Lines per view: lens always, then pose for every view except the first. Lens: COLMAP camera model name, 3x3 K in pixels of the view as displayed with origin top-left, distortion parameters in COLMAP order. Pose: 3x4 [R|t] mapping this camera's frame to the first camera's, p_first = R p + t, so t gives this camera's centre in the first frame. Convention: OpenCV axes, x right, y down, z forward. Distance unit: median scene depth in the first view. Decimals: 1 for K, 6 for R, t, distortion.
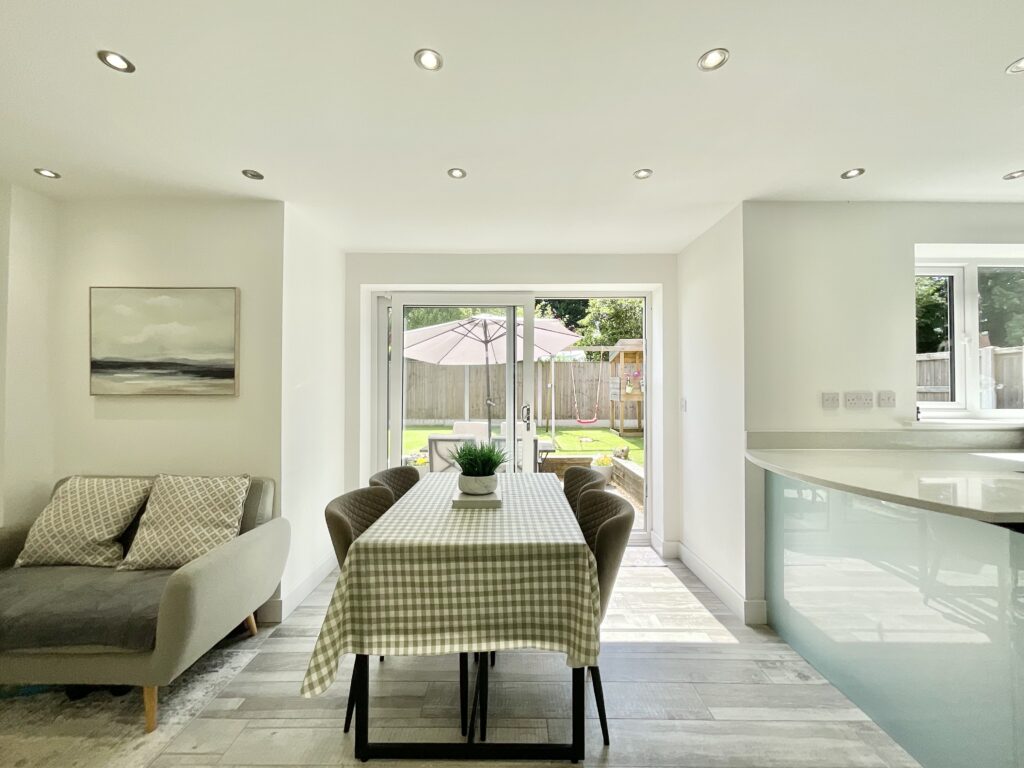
lens RADIAL K [[418.9, 0, 526.8], [0, 418.9, 384.6], [0, 0, 1]] dist [-0.001385, 0.001704]
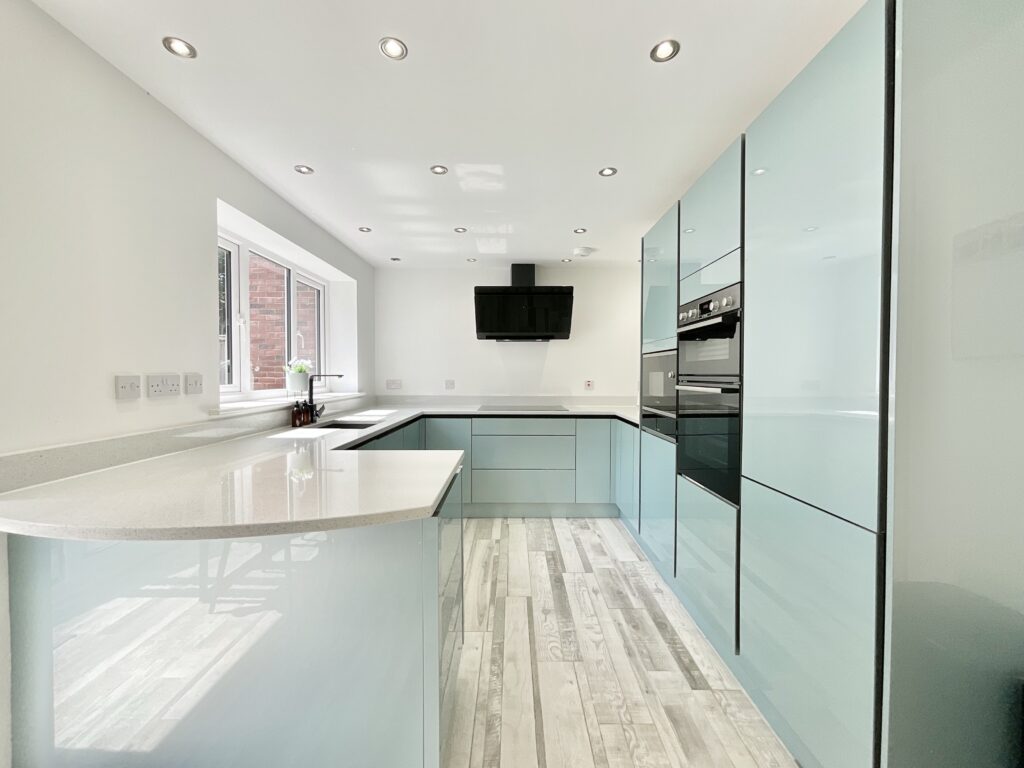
lens RADIAL K [[418.9, 0, 509.9], [0, 418.9, 381.6], [0, 0, 1]] dist [-0.001385, 0.001704]
pose [[0.004196, -0.020431, 0.999782, 0.079085], [-0.007896, 0.999759, 0.020464, 0.010356], [-0.999960, -0.007980, 0.004033, 0.406061]]
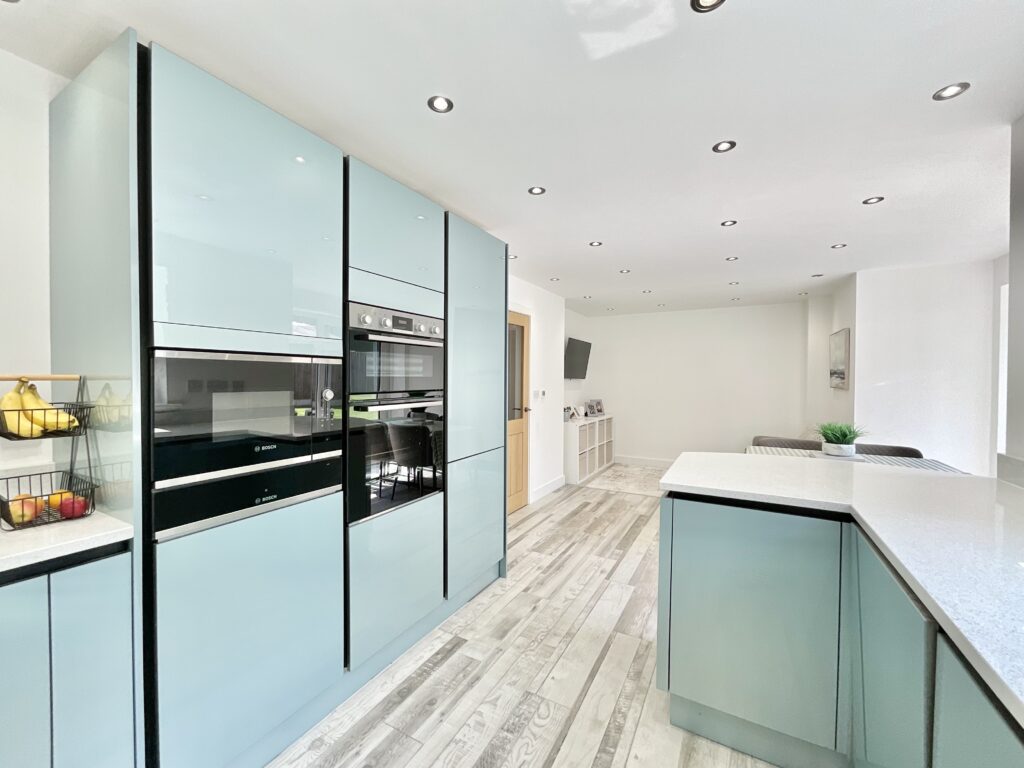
lens RADIAL K [[418.9, 0, 511.5], [0, 418.9, 386.6], [0, 0, 1]] dist [-0.001385, 0.001704]
pose [[-0.481236, 0.014479, -0.876471, 1.534626], [-0.001564, 0.999848, 0.017376, -0.012590], [0.876590, 0.009733, -0.481140, 0.605018]]
